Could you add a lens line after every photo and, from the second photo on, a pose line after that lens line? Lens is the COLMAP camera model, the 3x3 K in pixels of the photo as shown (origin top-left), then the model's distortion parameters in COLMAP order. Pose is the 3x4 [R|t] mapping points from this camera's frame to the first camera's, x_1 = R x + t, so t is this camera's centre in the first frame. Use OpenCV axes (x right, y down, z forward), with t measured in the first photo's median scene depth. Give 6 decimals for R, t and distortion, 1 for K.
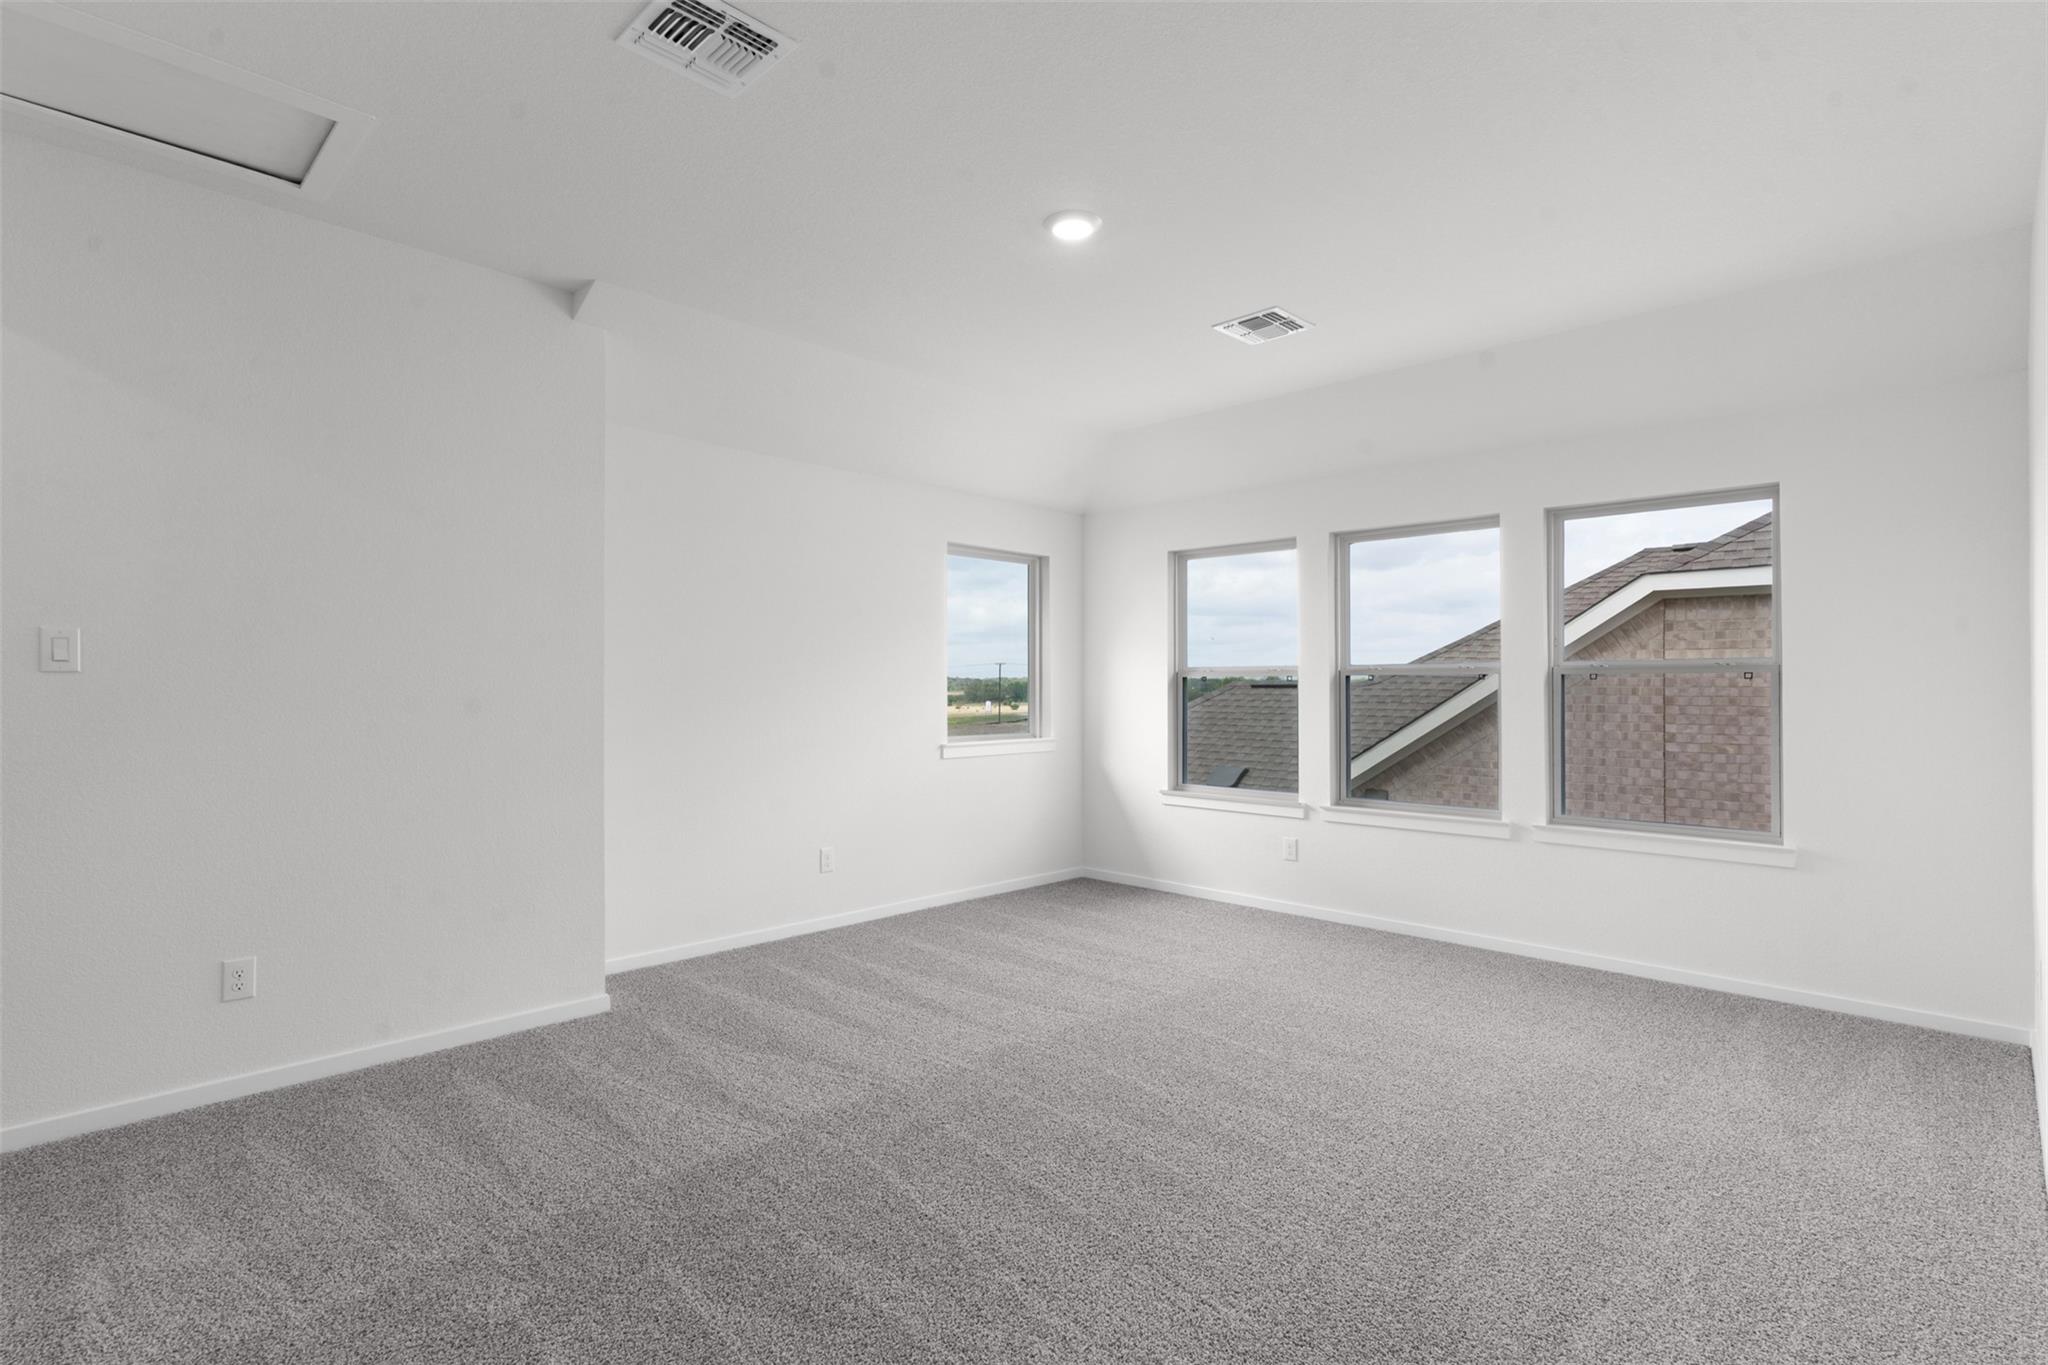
lens RADIAL K [[1001.5, 0, 1014.3], [0, 1001.5, 691.2], [0, 0, 1]] dist [0.005478, -0.000265]
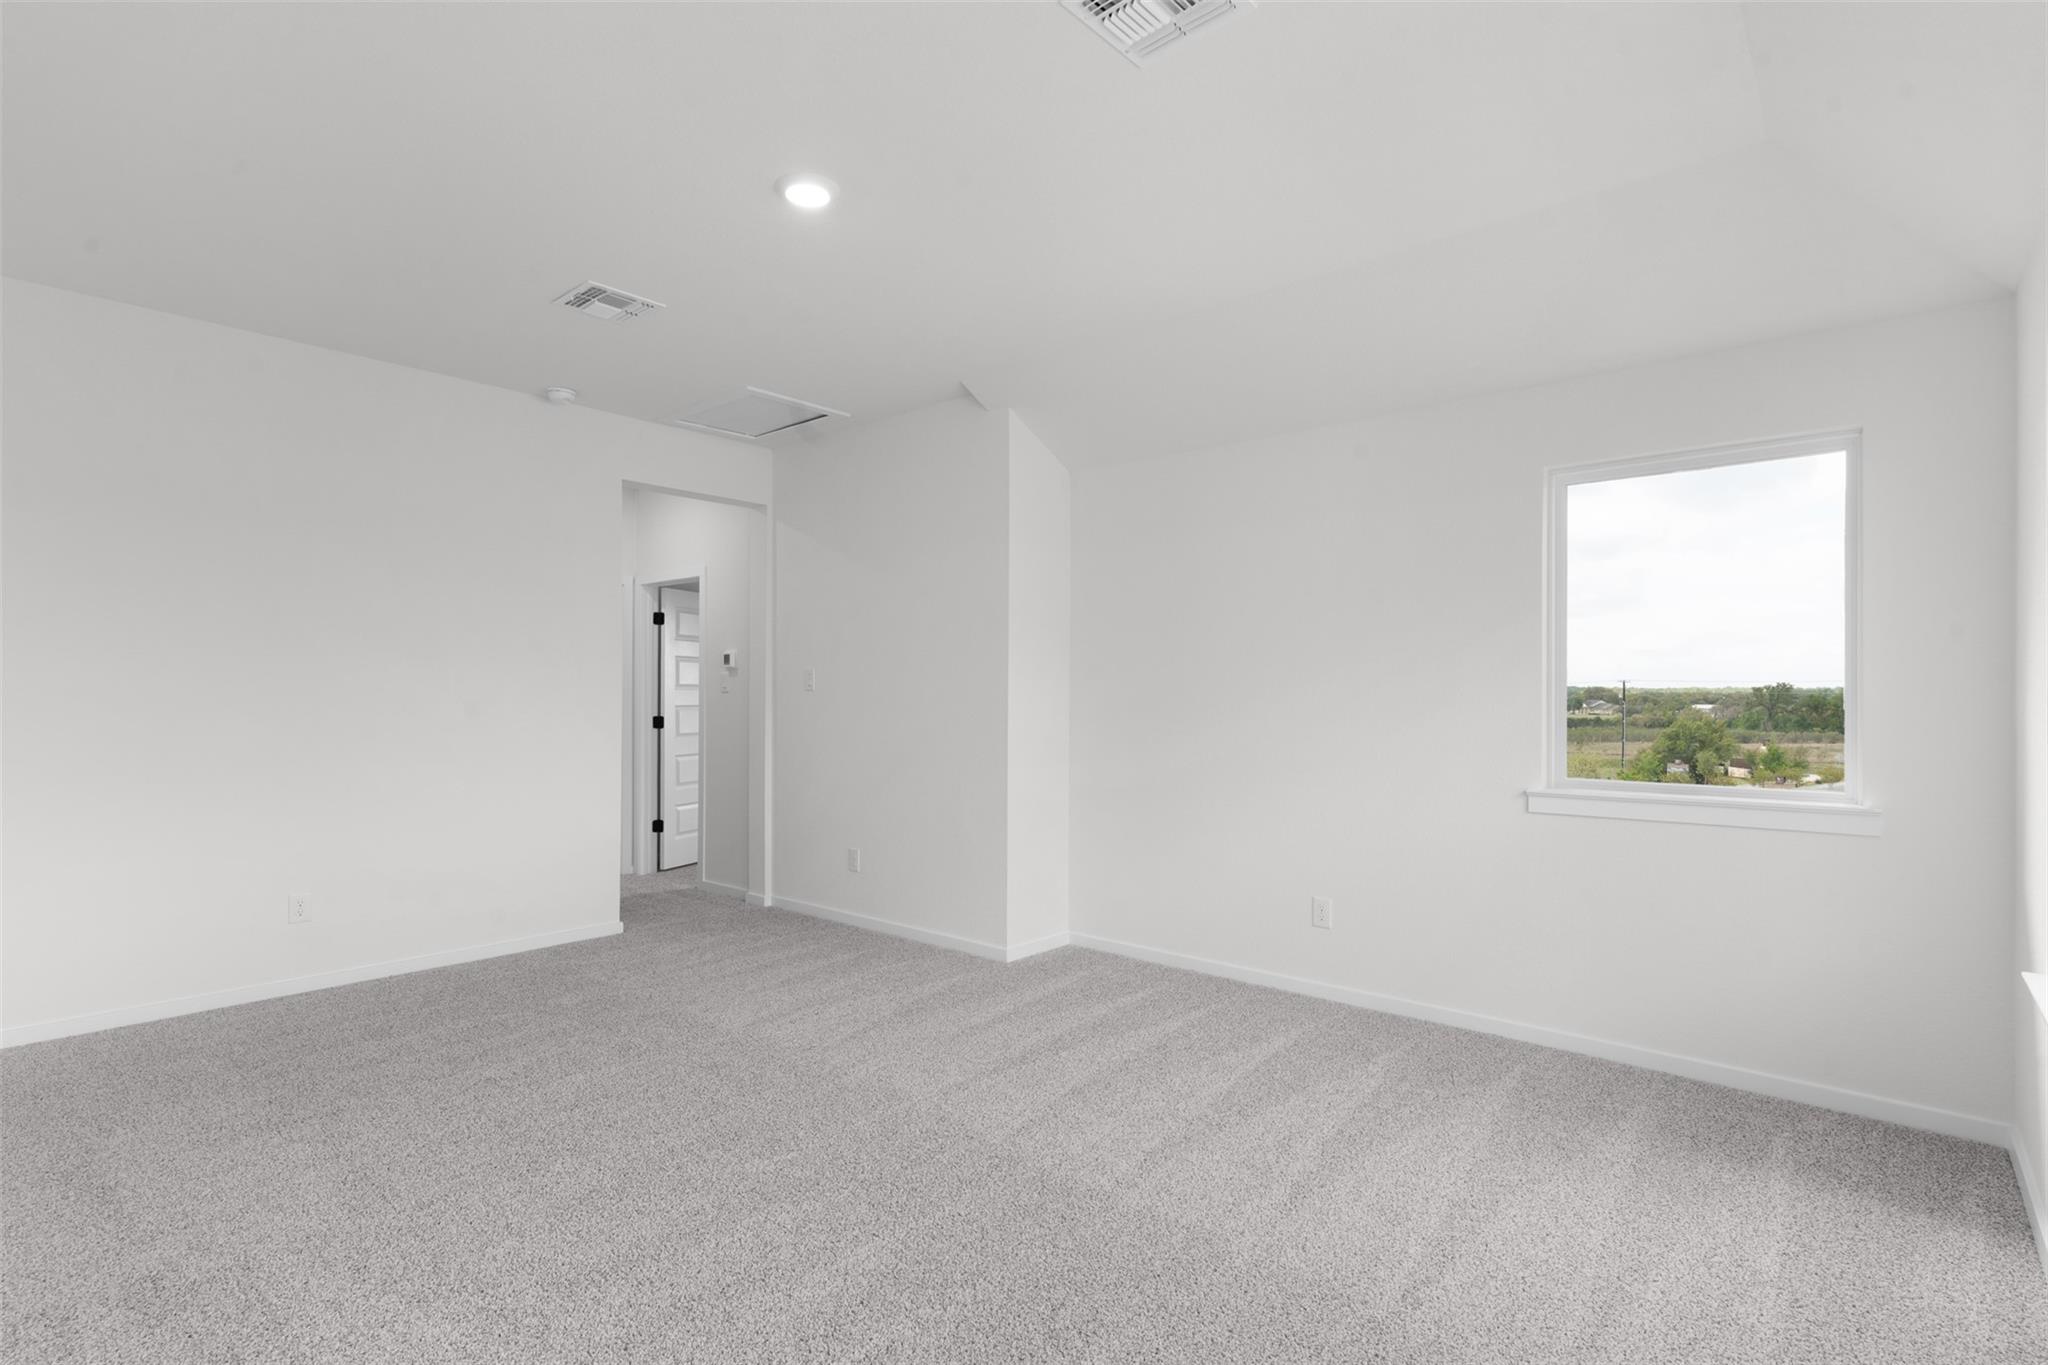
lens RADIAL K [[1001.5, 0, 1014.3], [0, 1001.5, 691.2], [0, 0, 1]] dist [0.005478, -0.000265]
pose [[0.052183, 0.000678, -0.998637, 0.782314], [-0.004888, 0.999988, 0.000423, -0.016199], [0.998626, 0.004860, 0.052186, 0.890521]]
